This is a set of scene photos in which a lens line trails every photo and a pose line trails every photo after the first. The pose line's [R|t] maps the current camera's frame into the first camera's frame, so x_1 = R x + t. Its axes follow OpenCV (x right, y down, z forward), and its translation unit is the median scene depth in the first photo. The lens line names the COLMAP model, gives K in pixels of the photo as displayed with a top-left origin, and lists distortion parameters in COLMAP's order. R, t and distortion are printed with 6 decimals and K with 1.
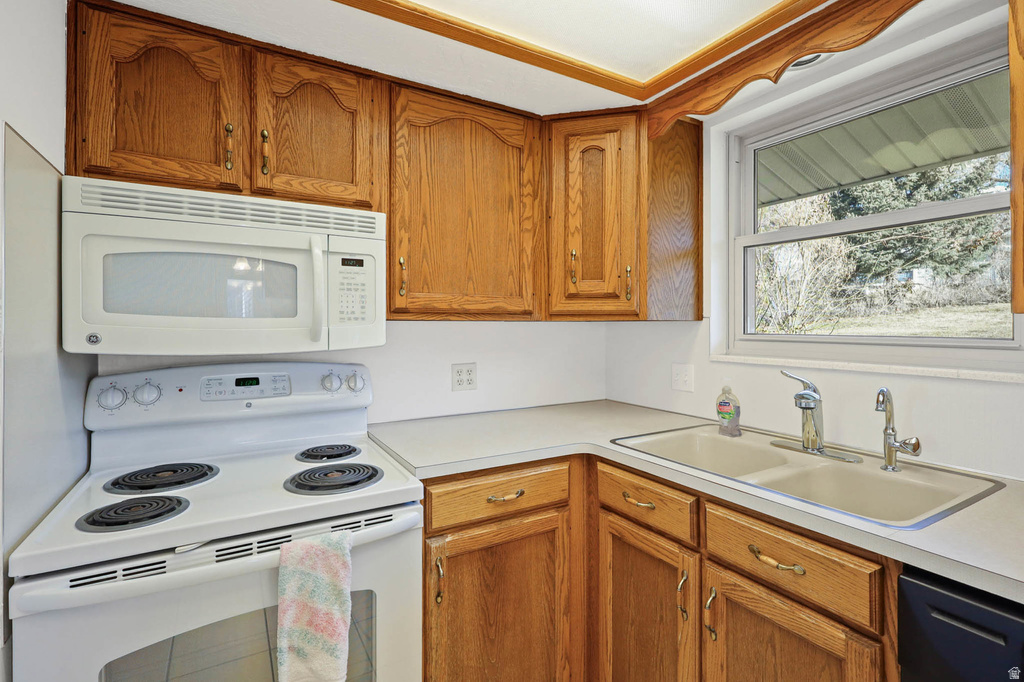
lens RADIAL K [[486.6, 0, 508.6], [0, 486.6, 322.6], [0, 0, 1]] dist [-0.001309, 0.000106]
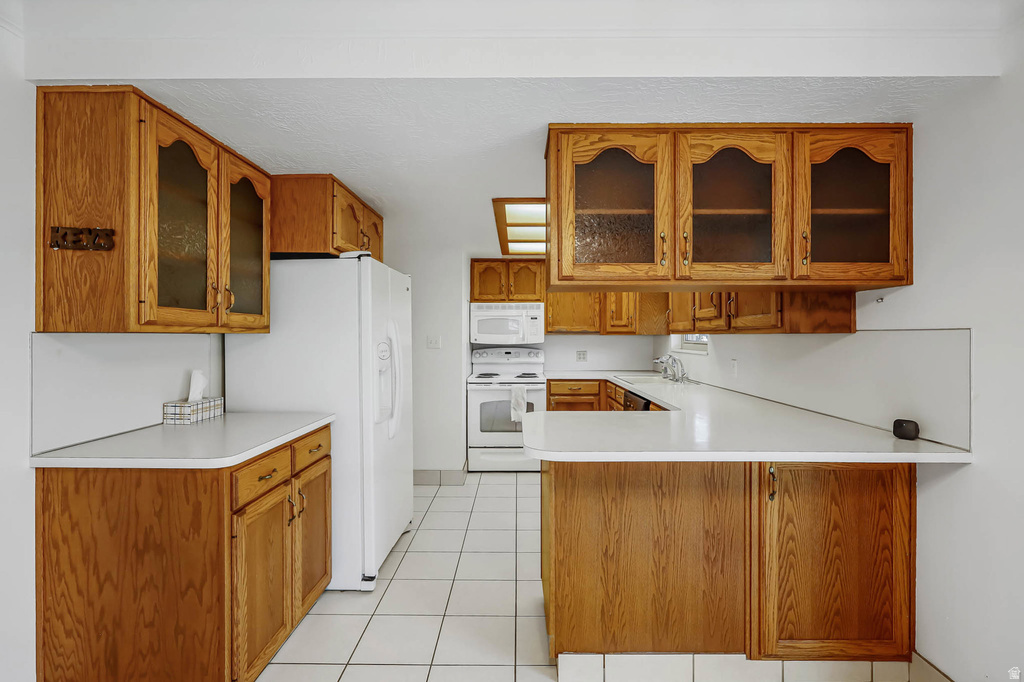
lens RADIAL K [[486.5, 0, 512.0], [0, 486.5, 341.0], [0, 0, 1]] dist [-0.000256, -0.000009]
pose [[0.860827, 0.008100, -0.508834, 1.335725], [0.000244, 0.999867, 0.016329, -0.020249], [0.508898, -0.014181, 0.860710, -2.103625]]
